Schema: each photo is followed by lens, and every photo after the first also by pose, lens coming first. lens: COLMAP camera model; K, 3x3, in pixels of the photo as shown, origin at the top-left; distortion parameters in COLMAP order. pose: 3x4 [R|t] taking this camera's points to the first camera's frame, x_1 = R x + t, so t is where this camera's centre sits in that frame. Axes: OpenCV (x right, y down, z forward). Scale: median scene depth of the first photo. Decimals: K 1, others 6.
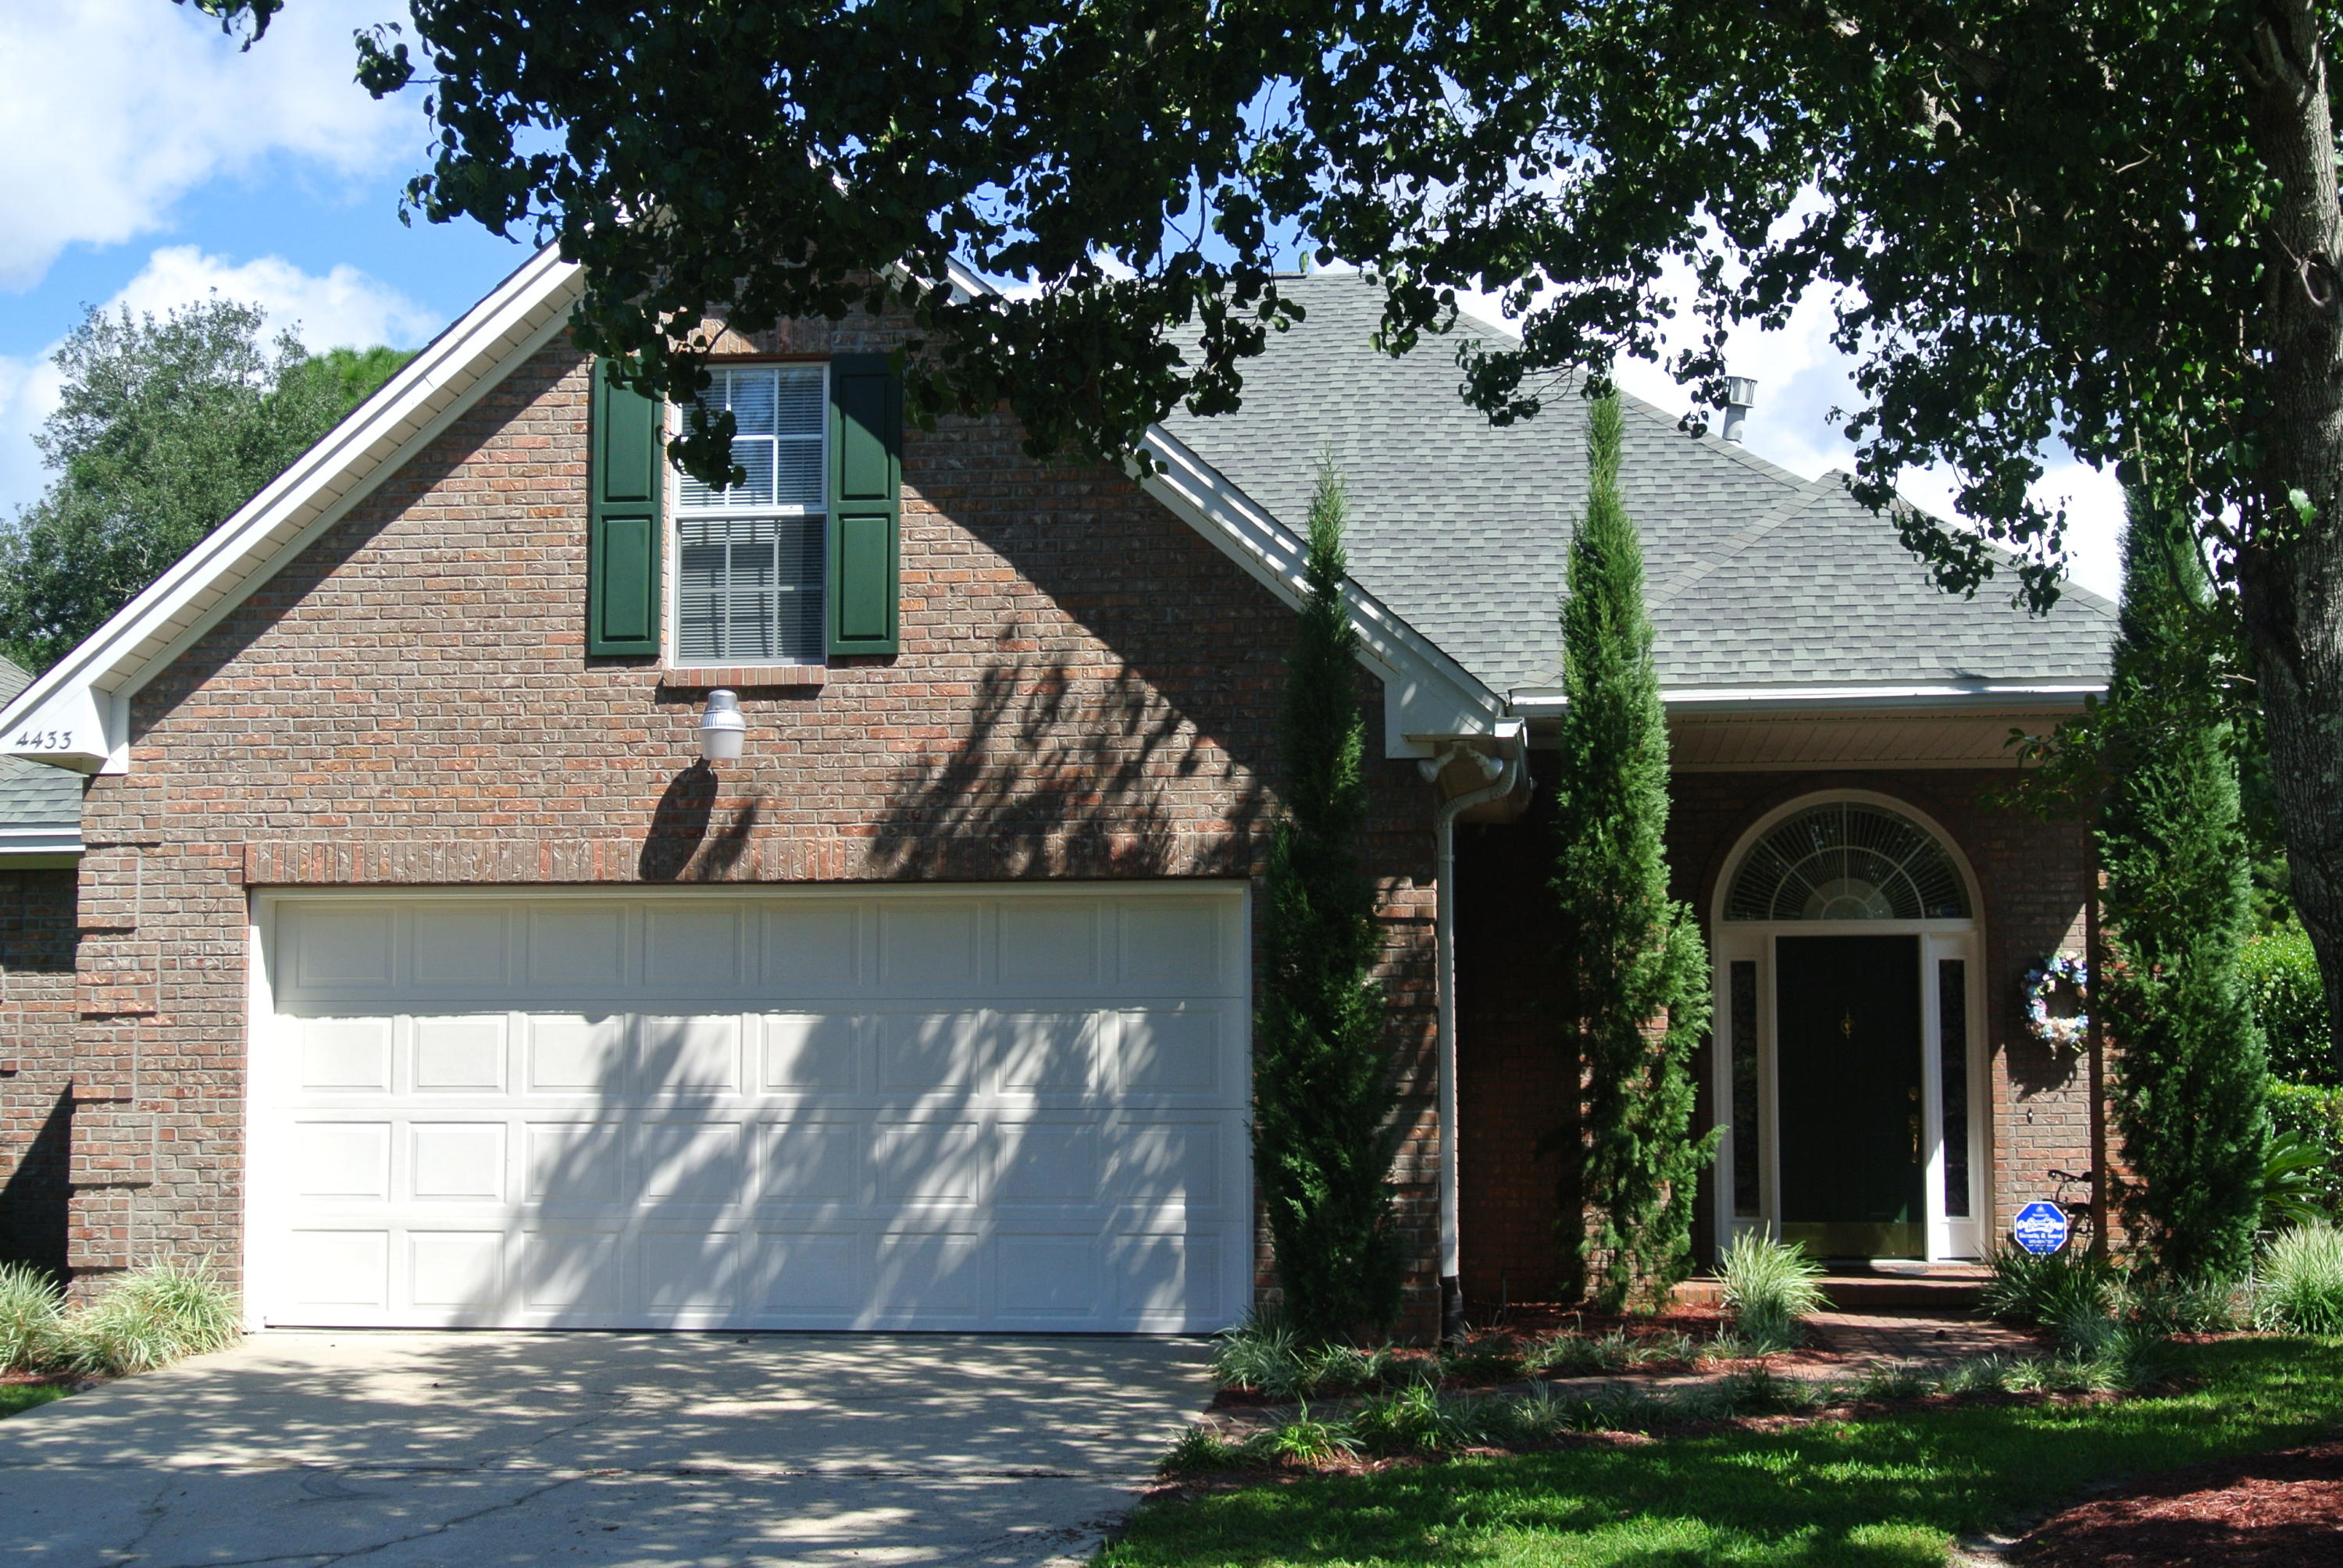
lens RADIAL K [[3452.0, 0, 1171.3], [0, 3452.0, 784.9], [0, 0, 1]] dist [-0.012534, 0.000000]
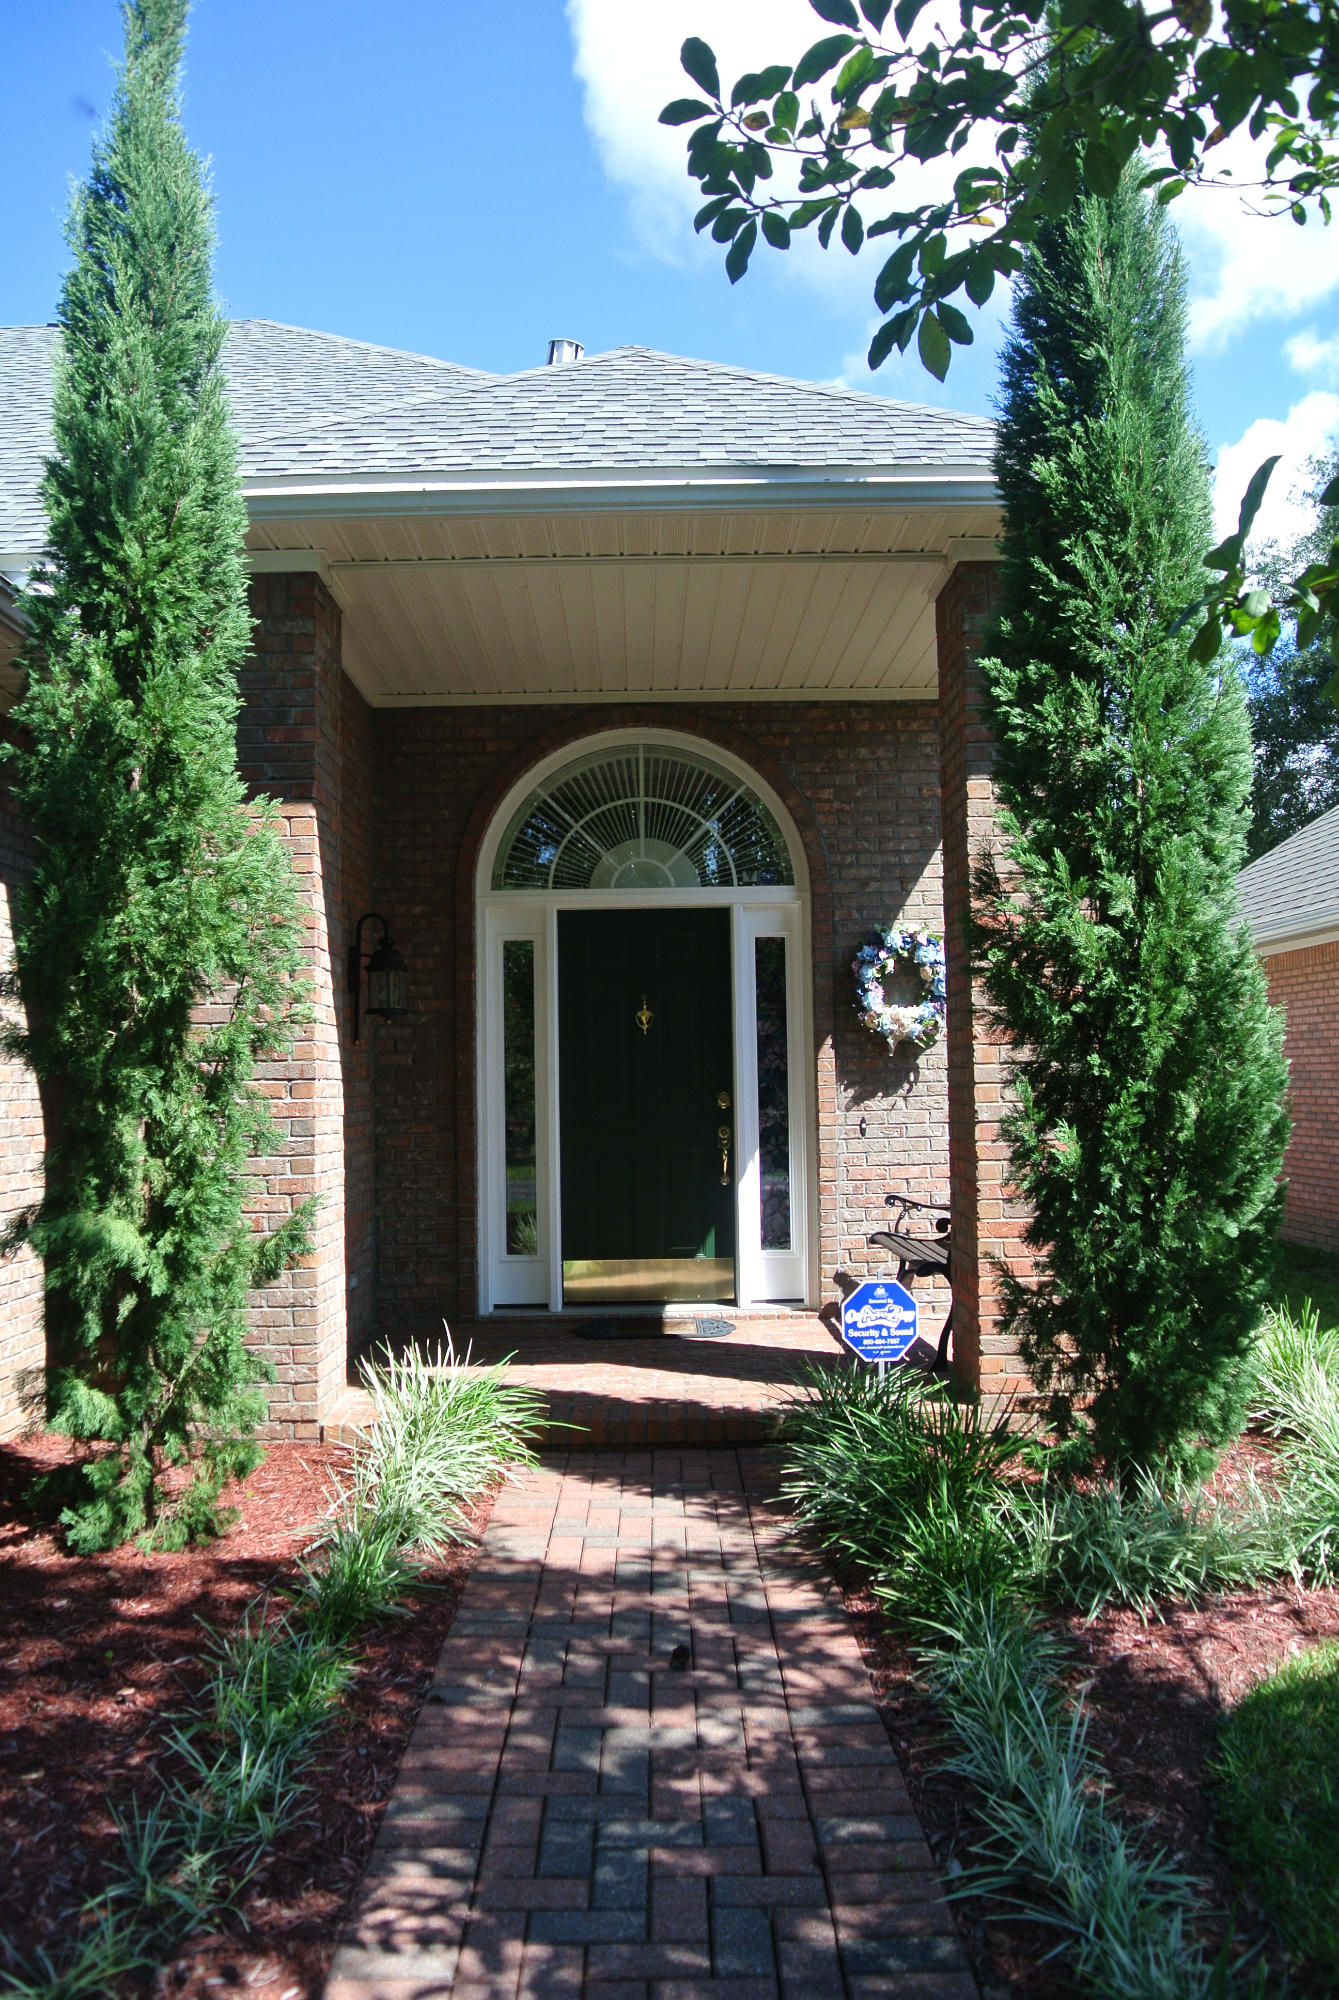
lens RADIAL K [[1602.3, 0, 668.3], [0, 1602.3, 999.8], [0, 0, 1]] dist [-0.065009, -0.004352]
pose [[0.991908, -0.009448, 0.126609, 0.157127], [0.002925, 0.998663, 0.051603, 0.046949], [-0.126928, -0.050815, 0.990610, 0.638283]]
